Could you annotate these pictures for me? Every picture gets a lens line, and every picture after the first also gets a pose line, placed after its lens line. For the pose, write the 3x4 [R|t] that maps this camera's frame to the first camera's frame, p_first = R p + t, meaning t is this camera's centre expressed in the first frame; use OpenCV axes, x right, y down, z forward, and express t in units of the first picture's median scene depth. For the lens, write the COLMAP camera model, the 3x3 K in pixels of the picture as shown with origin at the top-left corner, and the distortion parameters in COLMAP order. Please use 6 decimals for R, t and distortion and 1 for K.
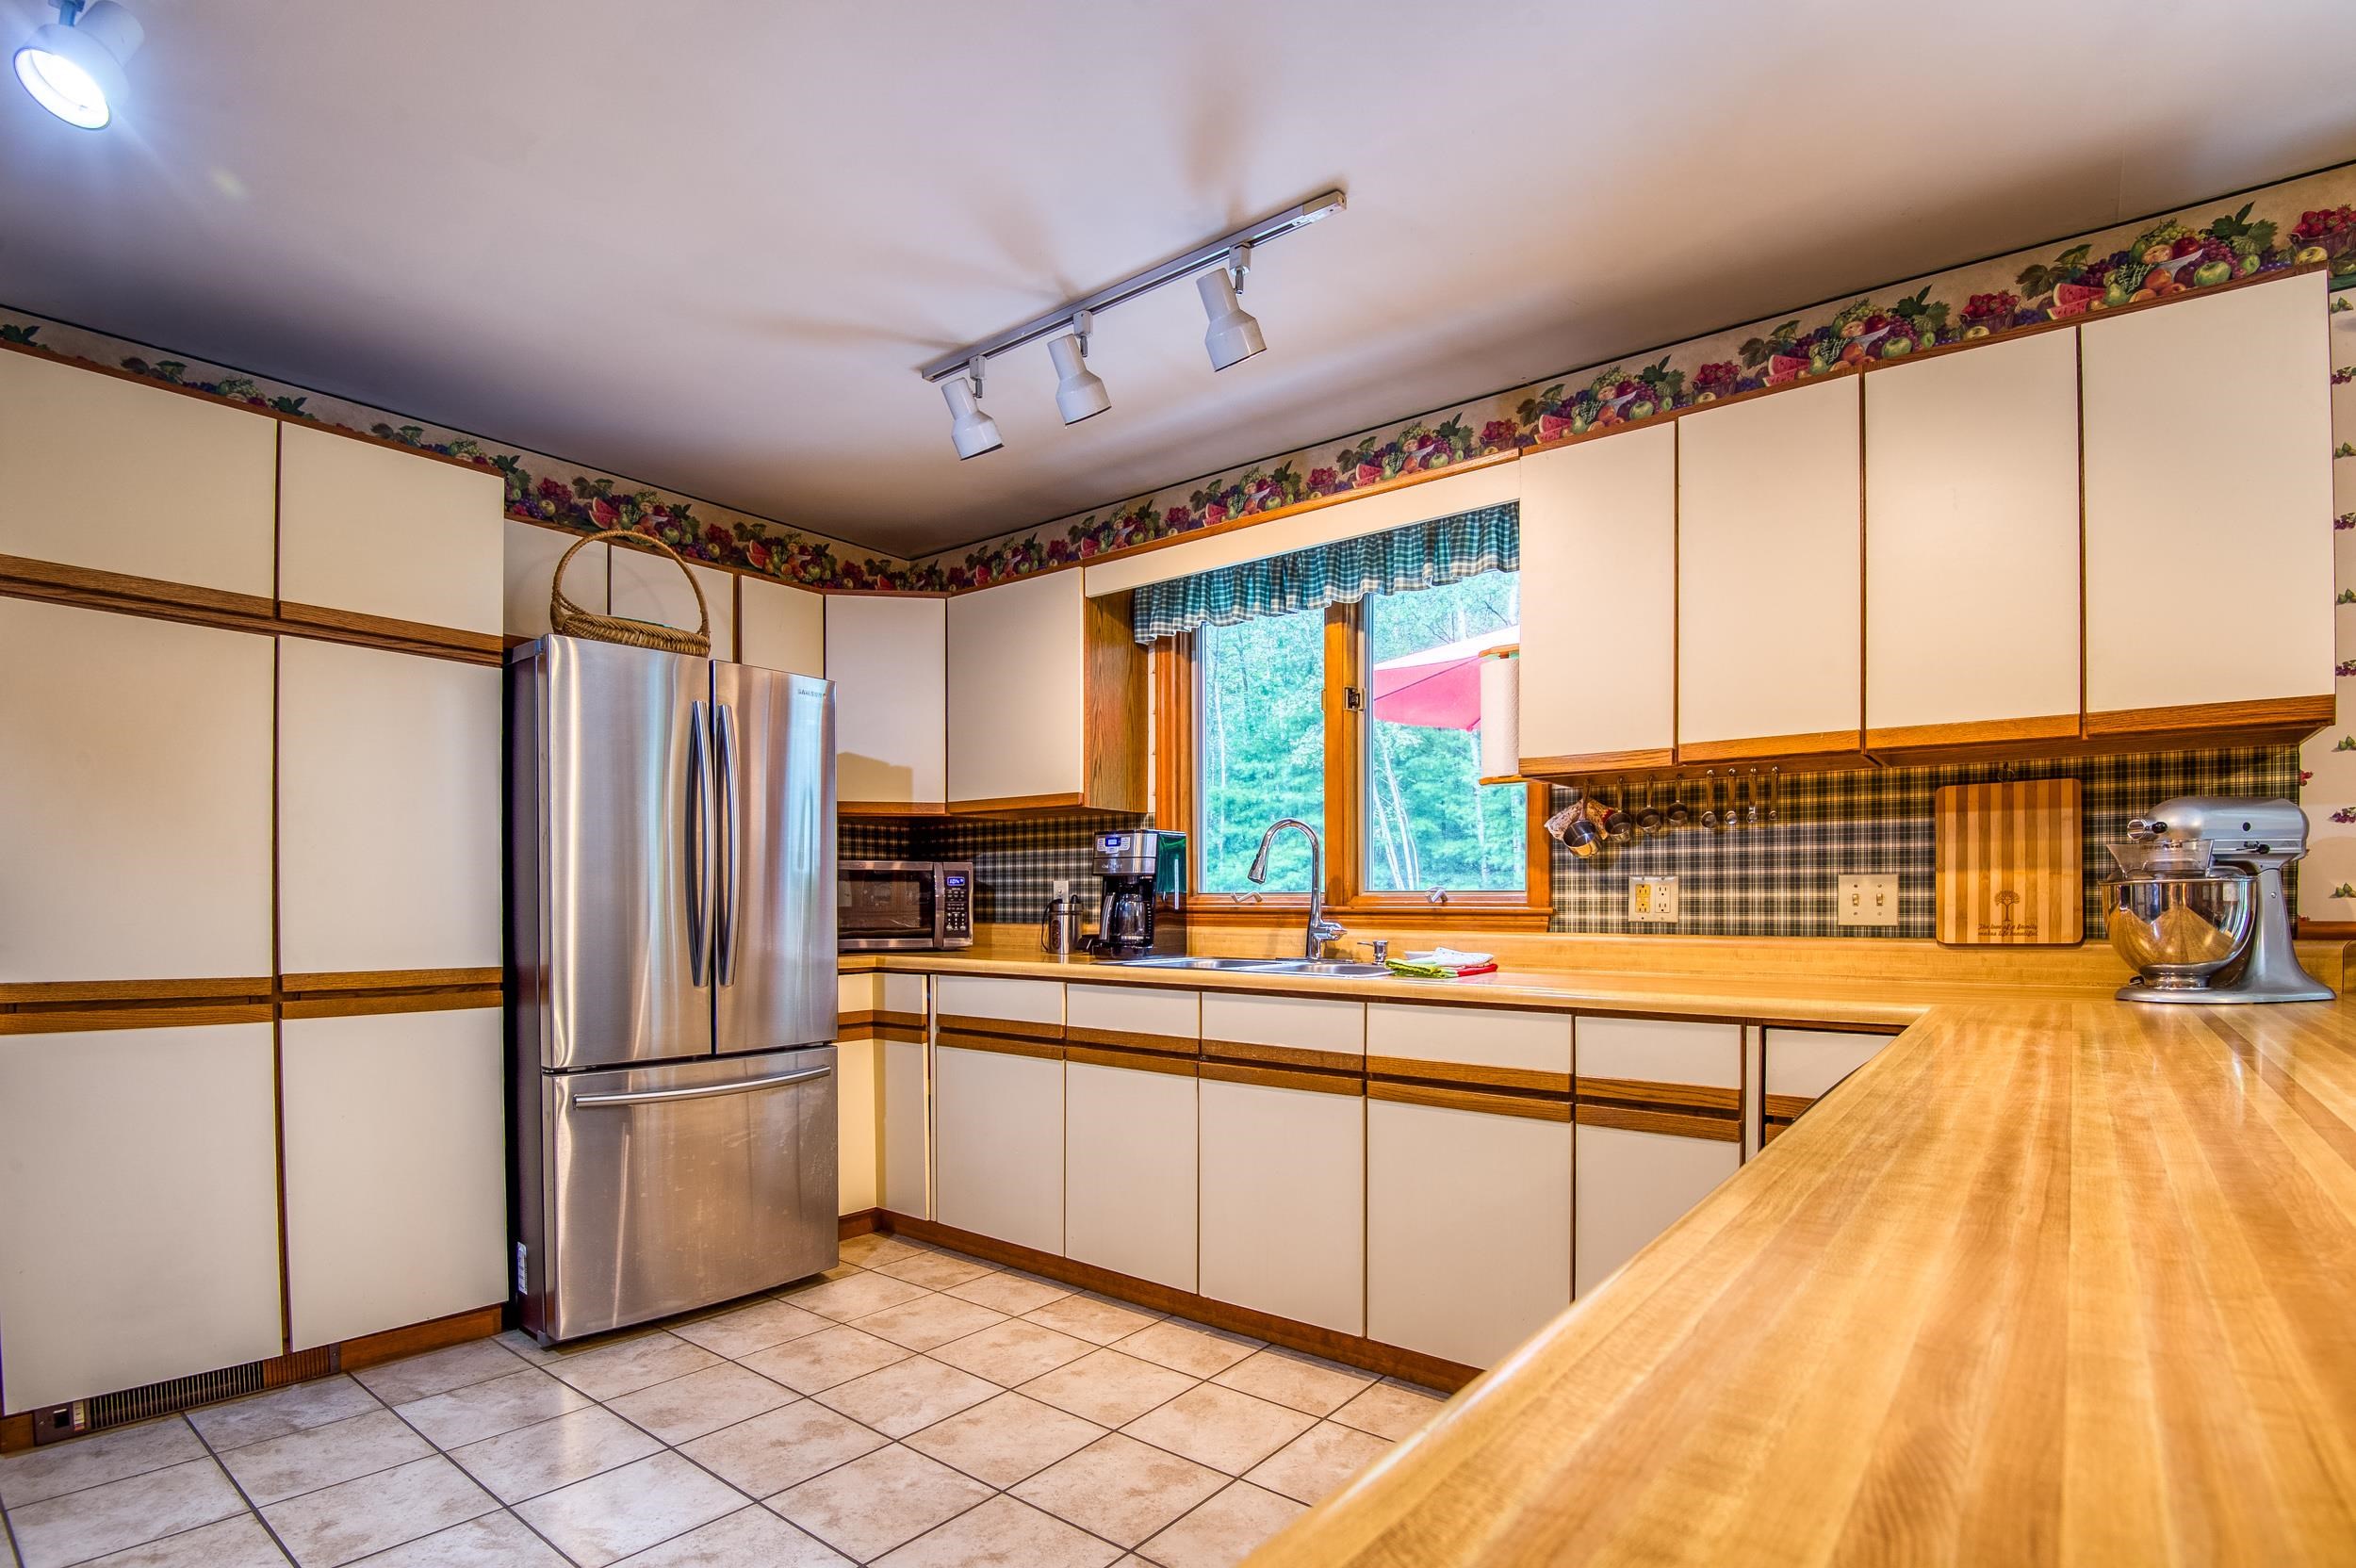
lens RADIAL K [[1120.9, 0, 1182.3], [0, 1120.9, 919.6], [0, 0, 1]] dist [-0.024229, -0.006845]
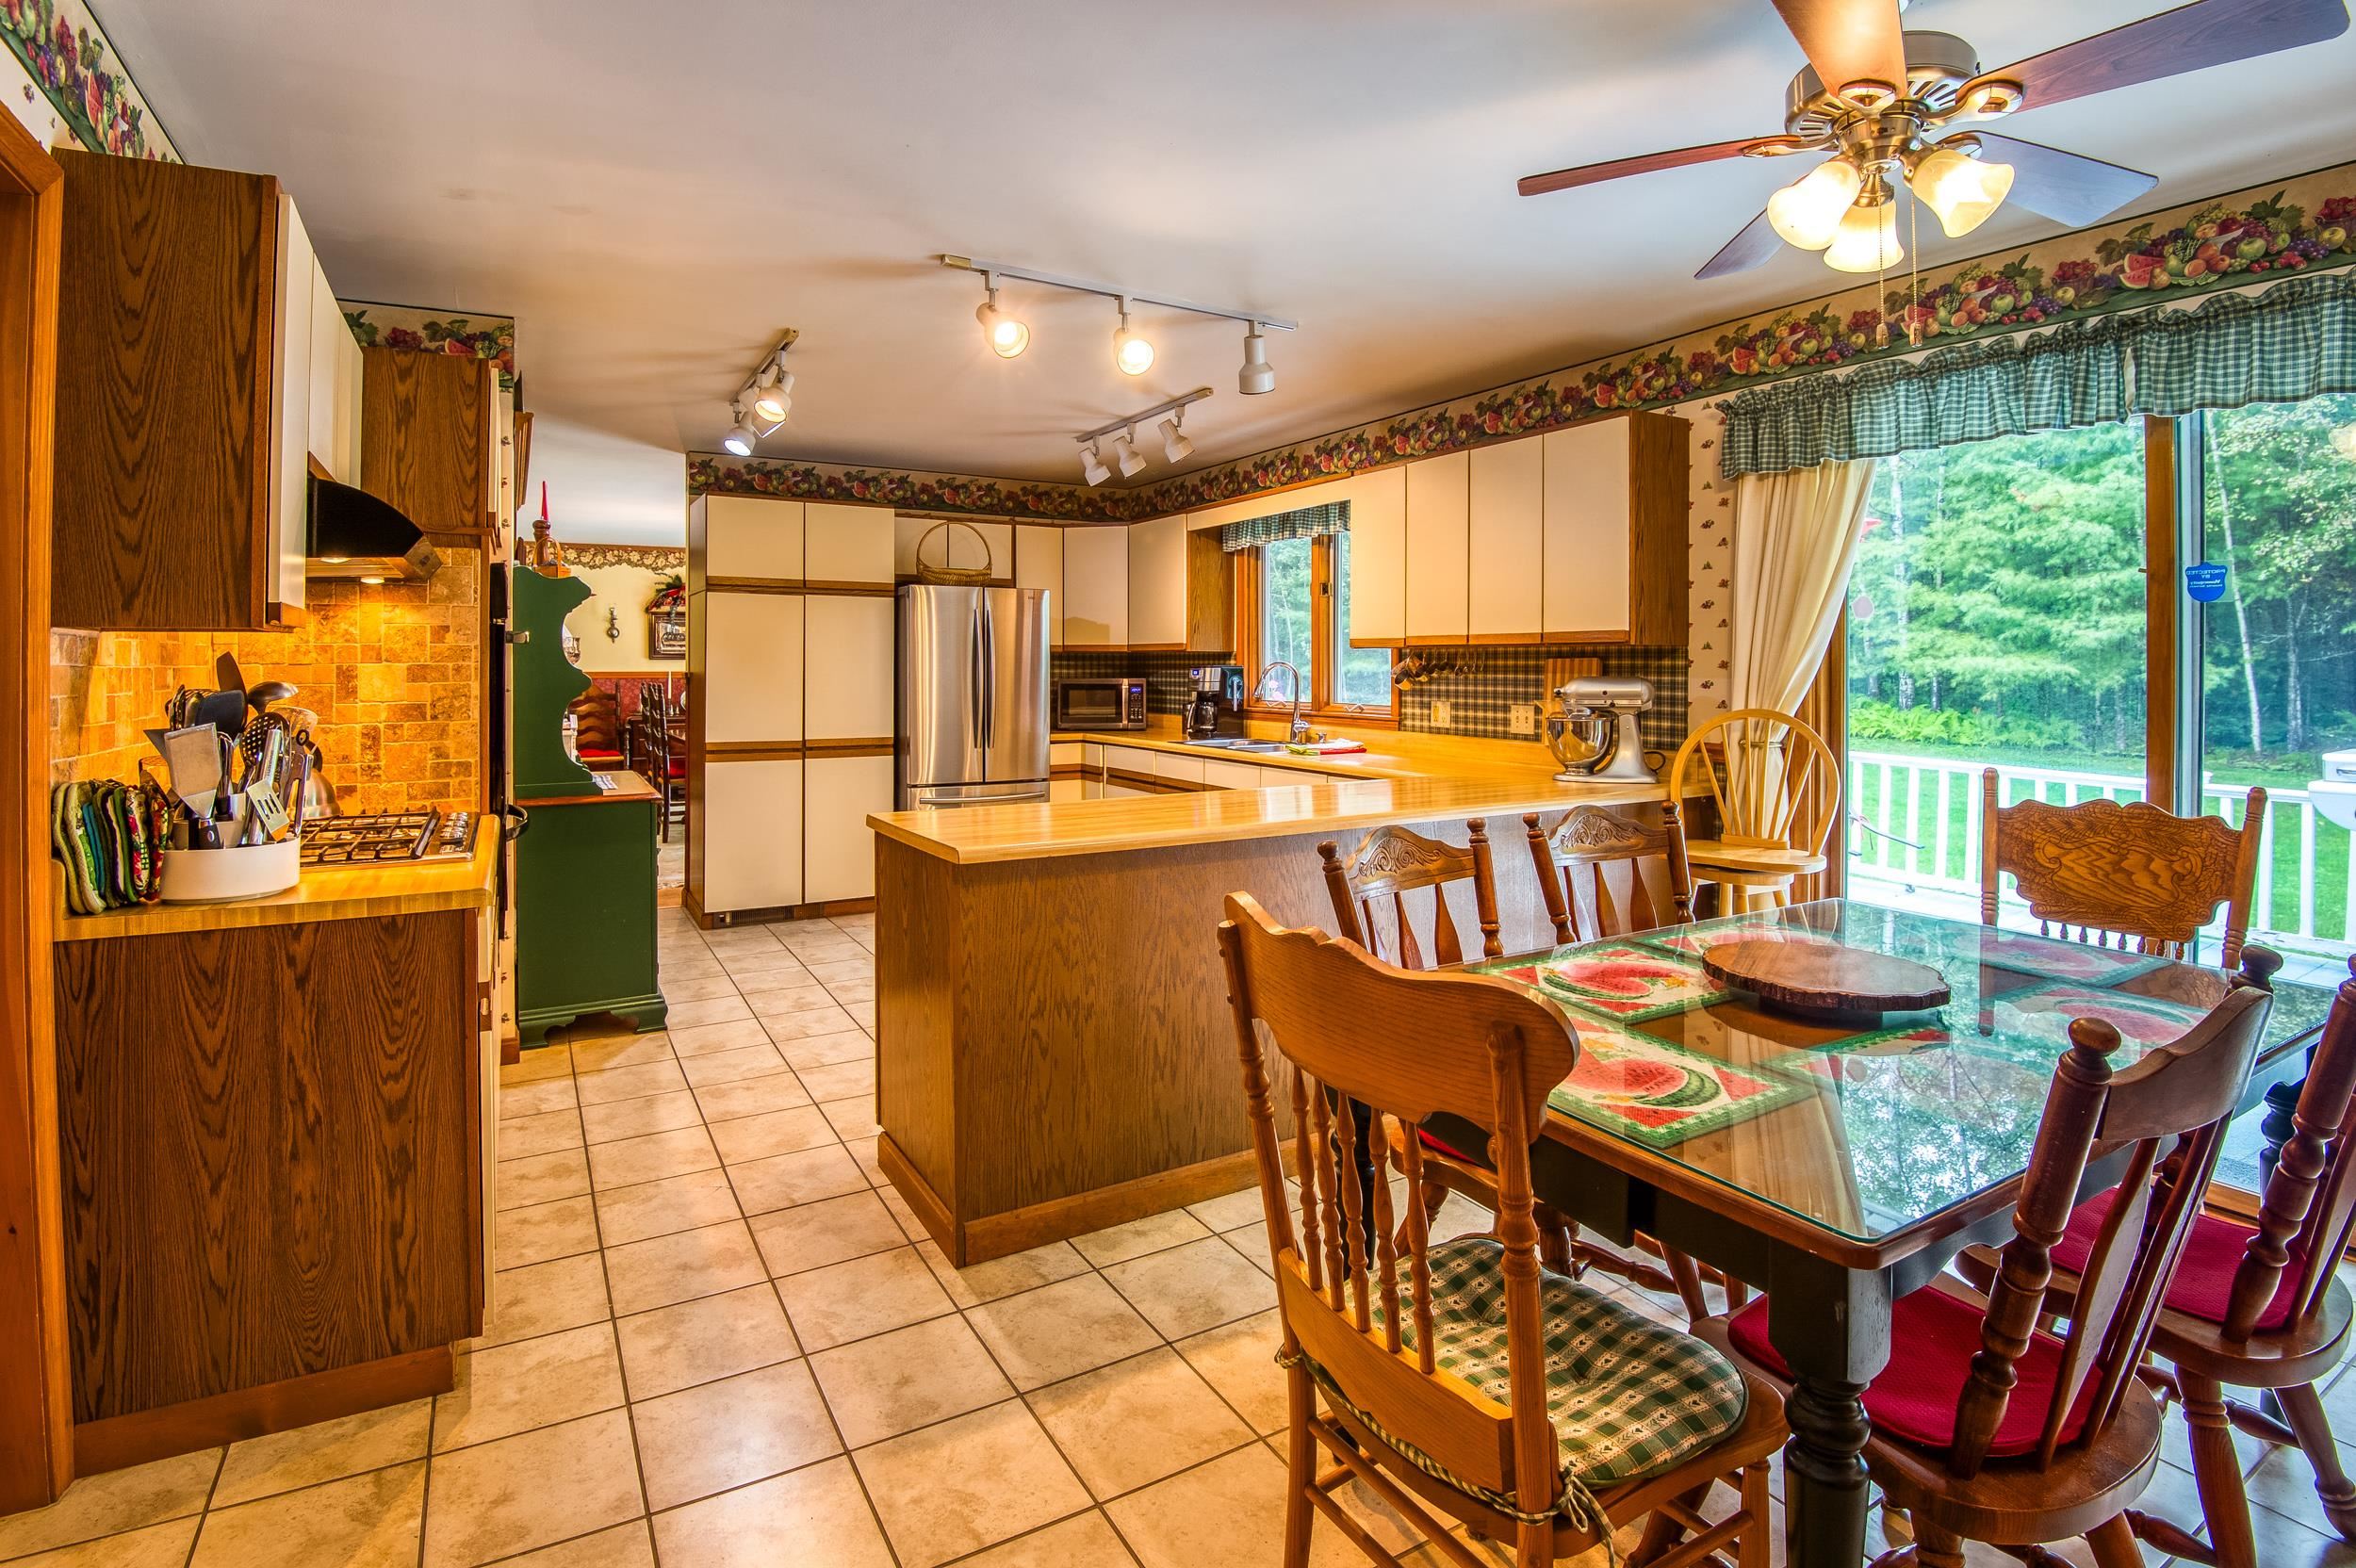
lens RADIAL K [[1120.9, 0, 1189.8], [0, 1120.9, 664.8], [0, 0, 1]] dist [-0.024229, -0.006845]
pose [[0.935626, 0.002841, -0.352981, 0.677412], [-0.007931, 0.999884, -0.012975, -0.071191], [0.352903, 0.014939, 0.935541, -0.807225]]
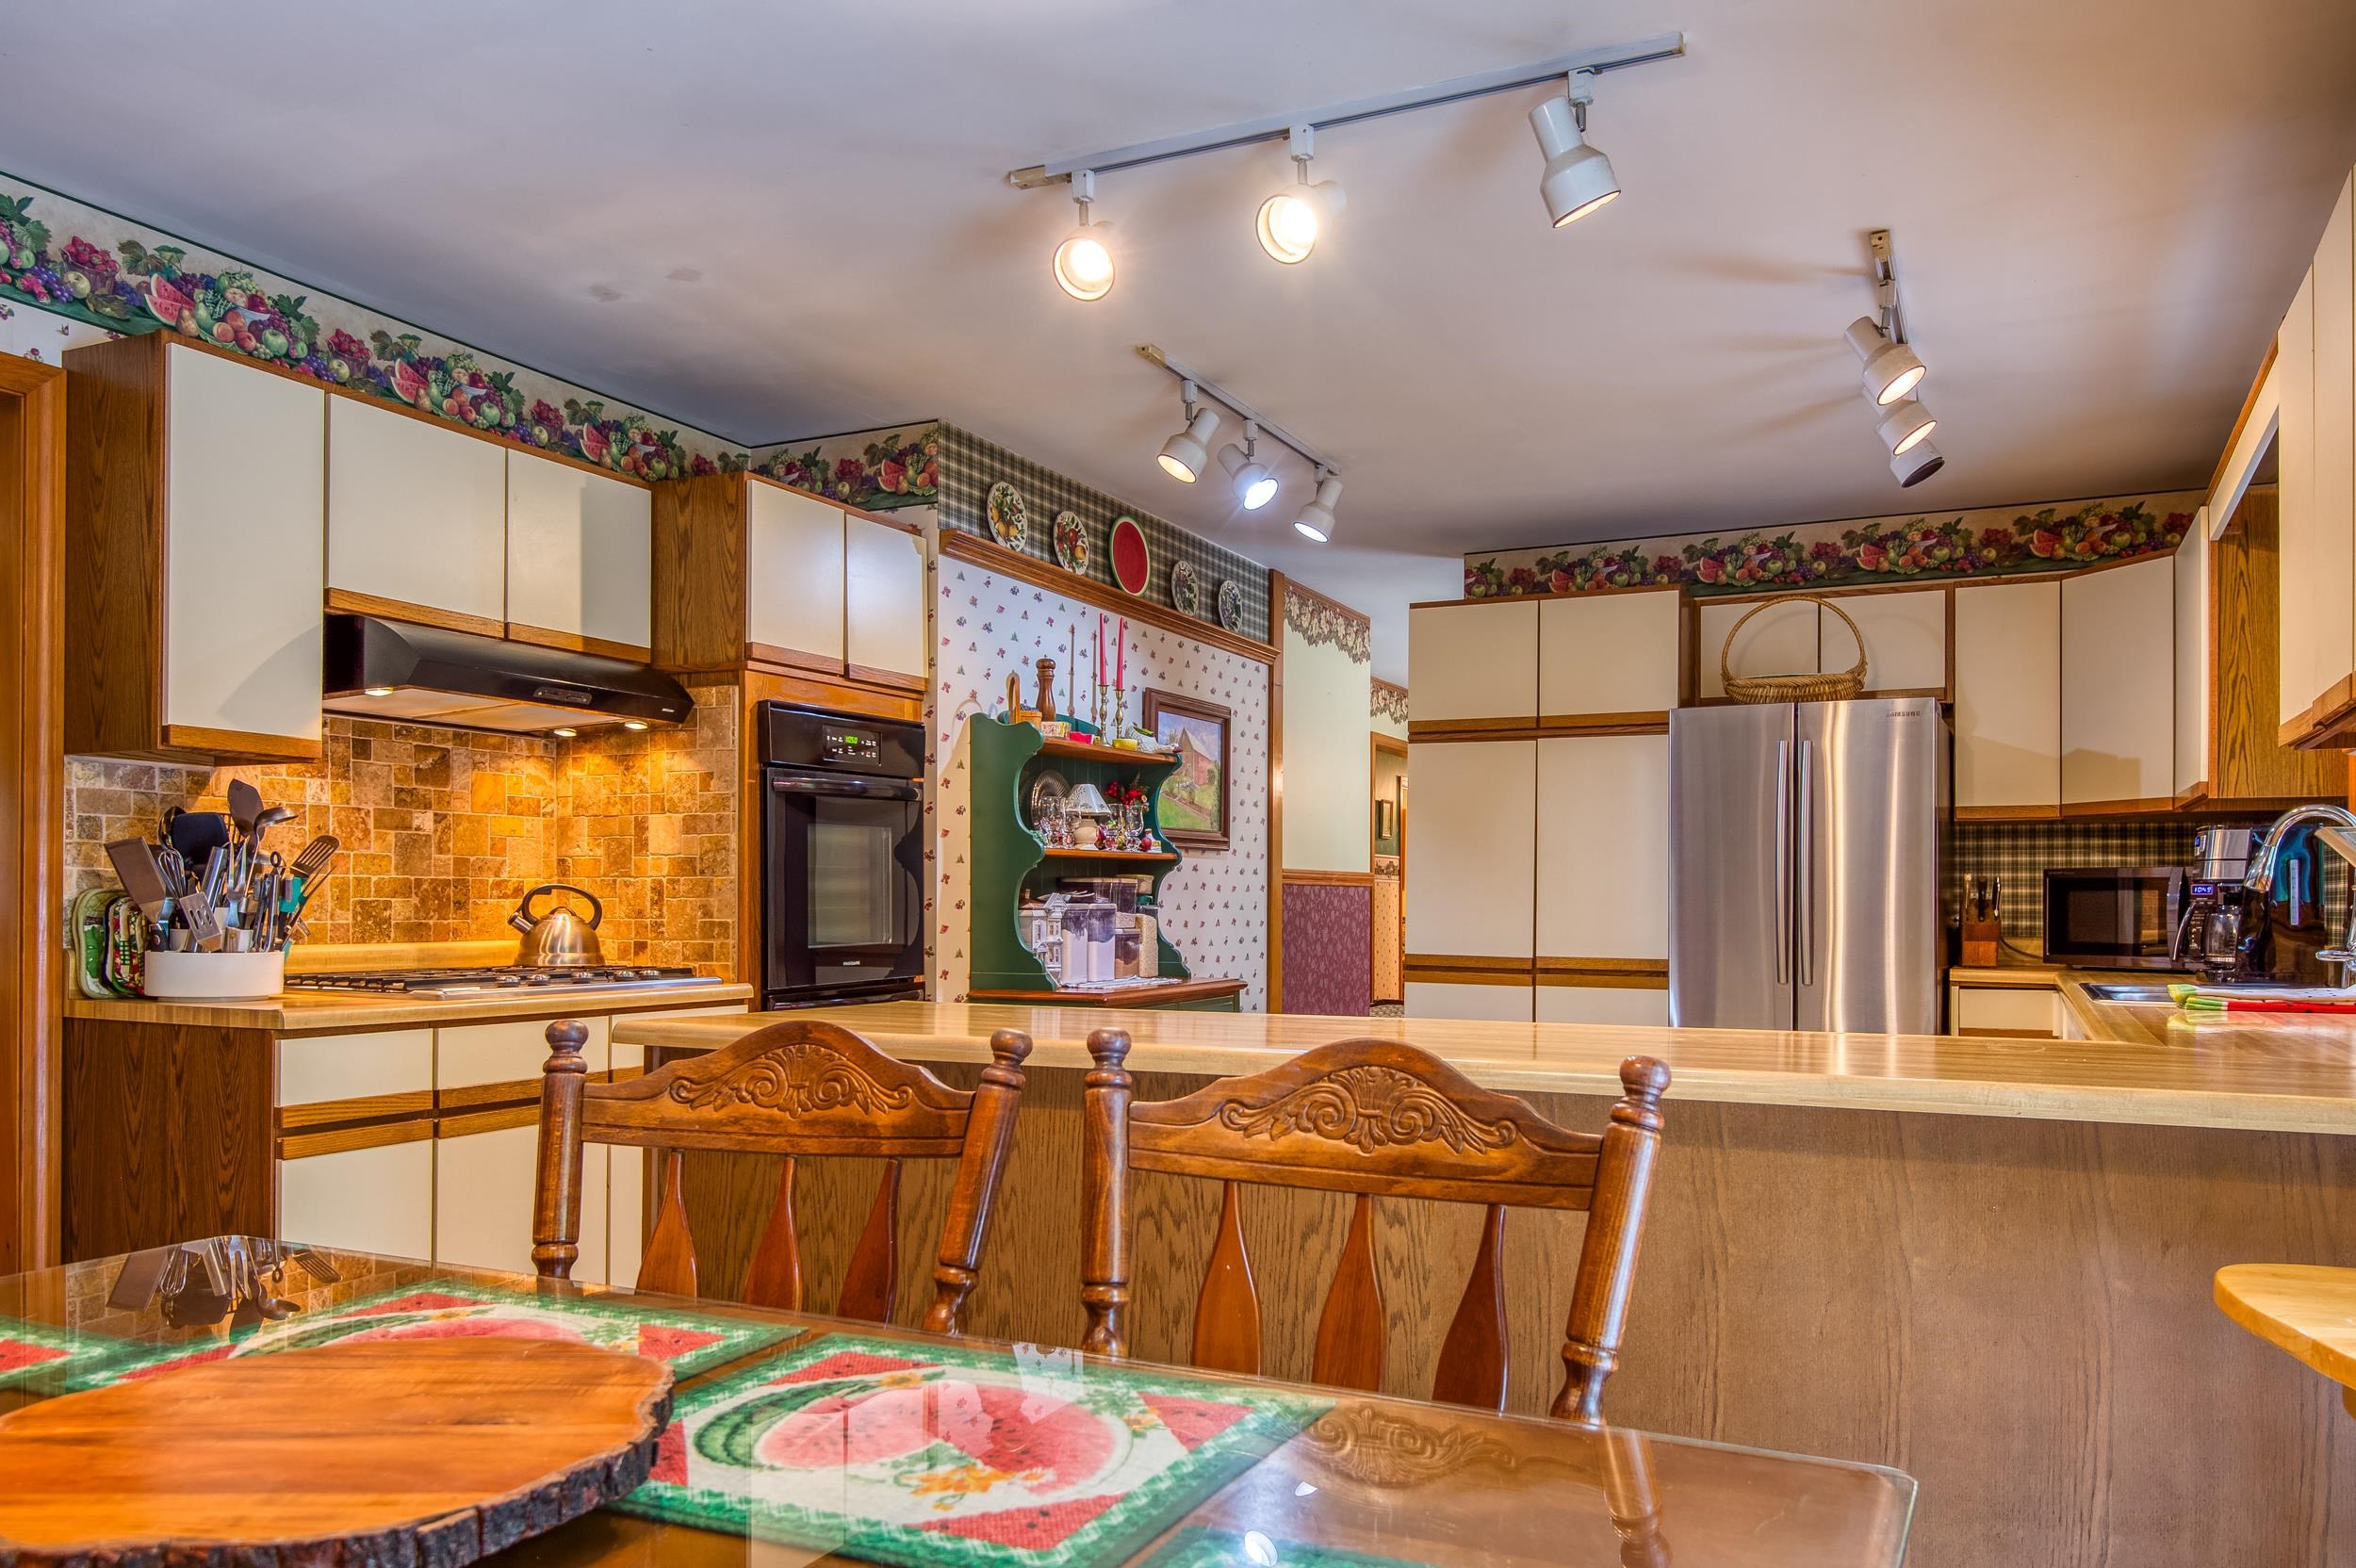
lens RADIAL K [[1647.7, 0, 1283.7], [0, 1647.7, 888.8], [0, 0, 1]] dist [0.002263, 0.001750]
pose [[0.254299, -0.007110, -0.967099, 1.152267], [-0.020466, 0.999709, -0.012731, -0.006931], [0.966909, 0.023031, 0.254080, 0.048933]]
